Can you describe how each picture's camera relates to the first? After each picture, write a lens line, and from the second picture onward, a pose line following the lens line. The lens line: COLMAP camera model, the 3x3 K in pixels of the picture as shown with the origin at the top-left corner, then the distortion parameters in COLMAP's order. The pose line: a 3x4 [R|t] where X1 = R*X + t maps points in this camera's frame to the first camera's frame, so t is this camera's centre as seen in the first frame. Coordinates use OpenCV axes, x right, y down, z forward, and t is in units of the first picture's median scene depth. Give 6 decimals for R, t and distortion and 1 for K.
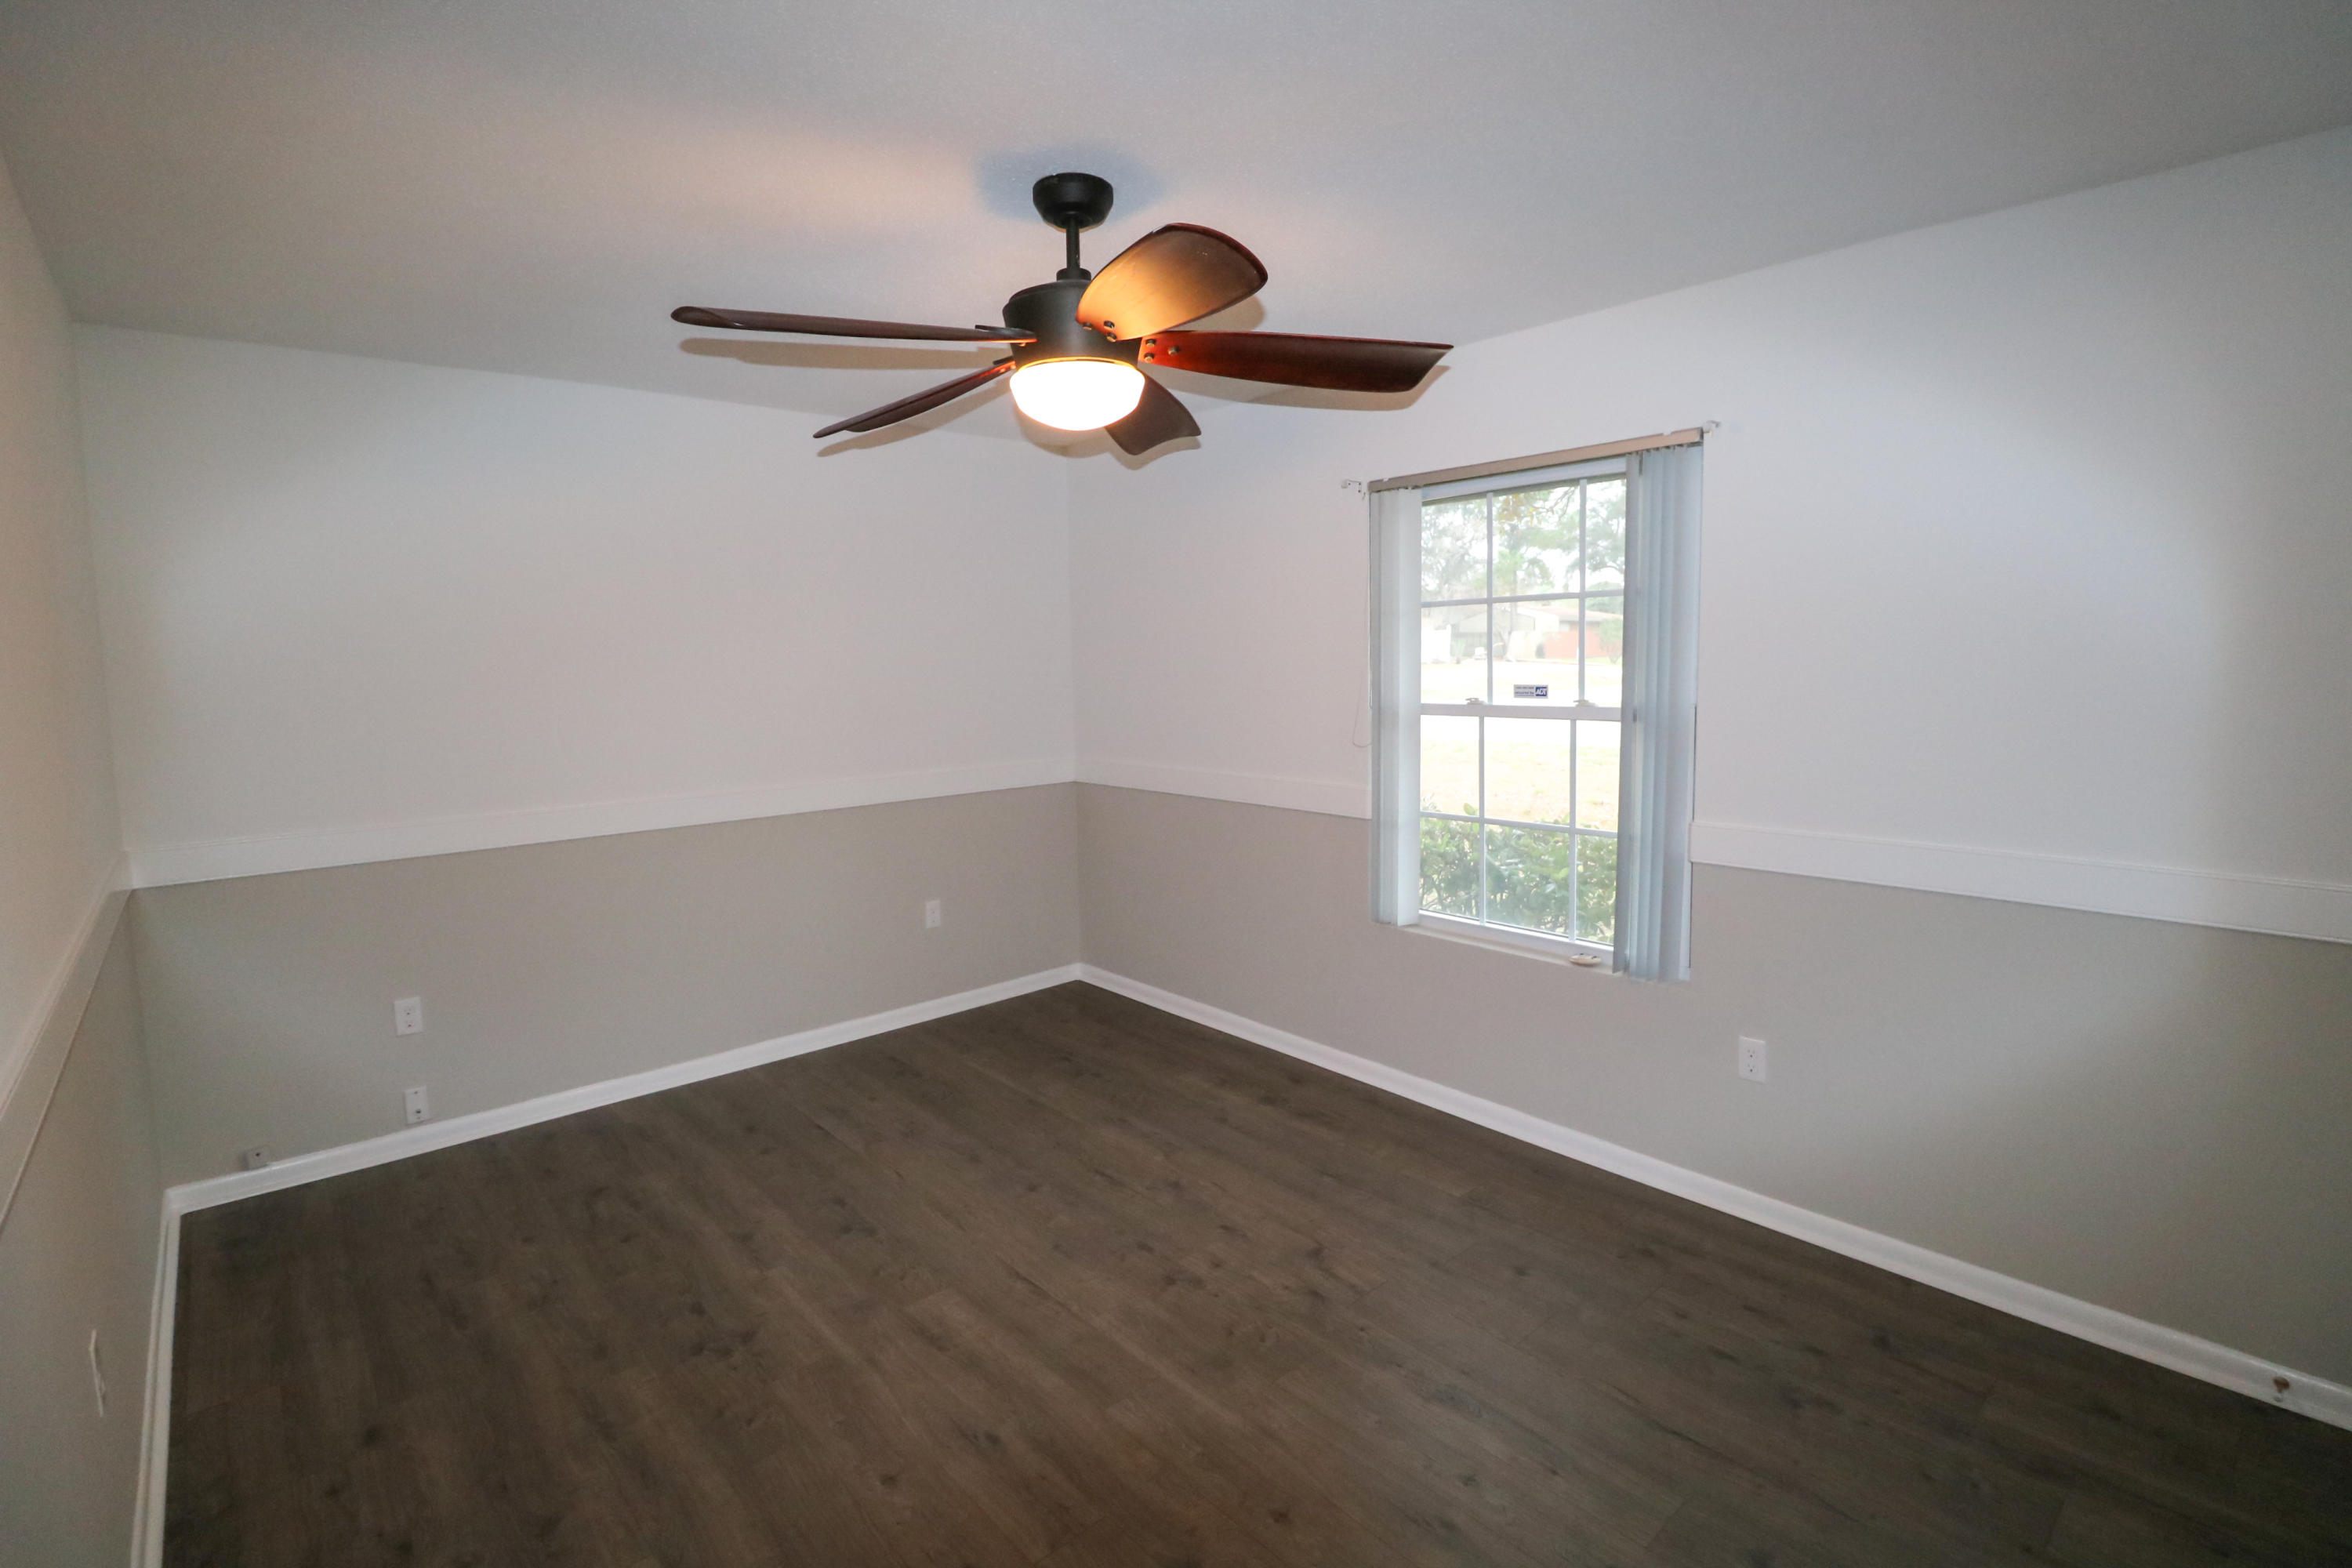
lens RADIAL K [[1083.9, 0, 1190.0], [0, 1083.9, 755.7], [0, 0, 1]] dist [0.001309, -0.012210]
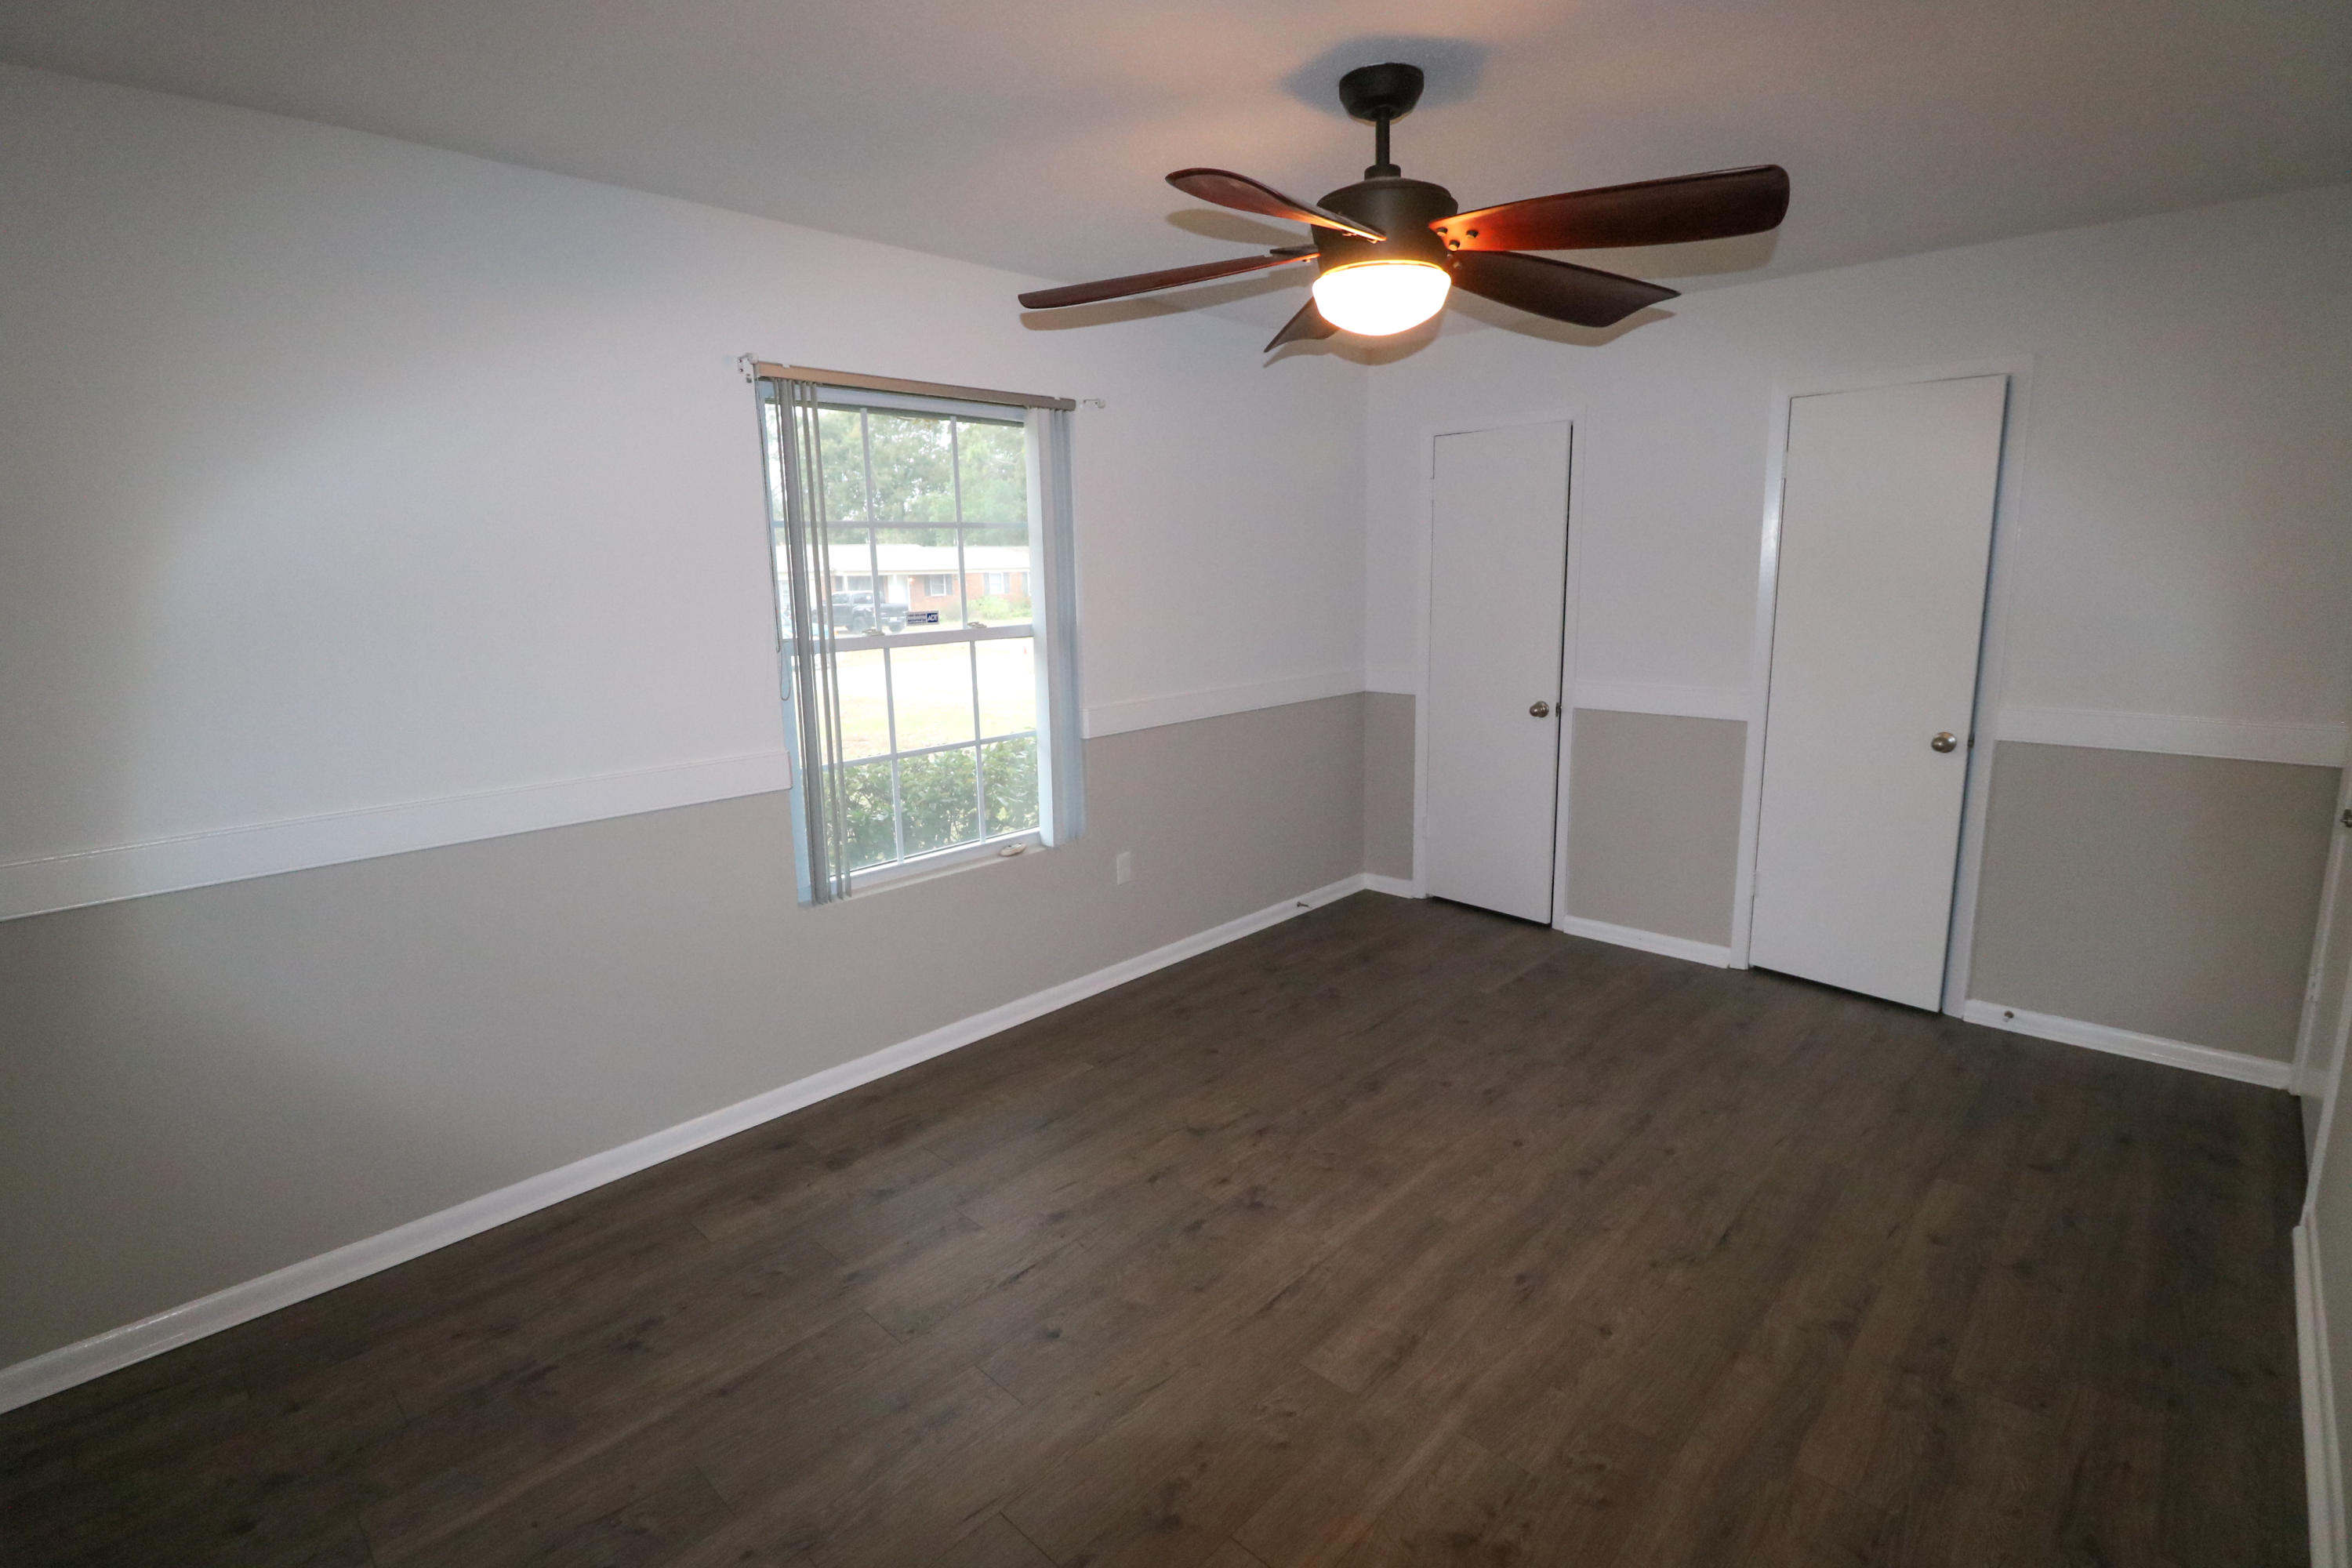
lens RADIAL K [[1083.9, 0, 1190.0], [0, 1083.9, 755.7], [0, 0, 1]] dist [0.001309, -0.012210]
pose [[-0.075334, -0.152693, 0.985398, -0.908437], [0.114998, 0.980282, 0.160692, -0.084910], [-0.990505, 0.125424, -0.056289, 1.037796]]
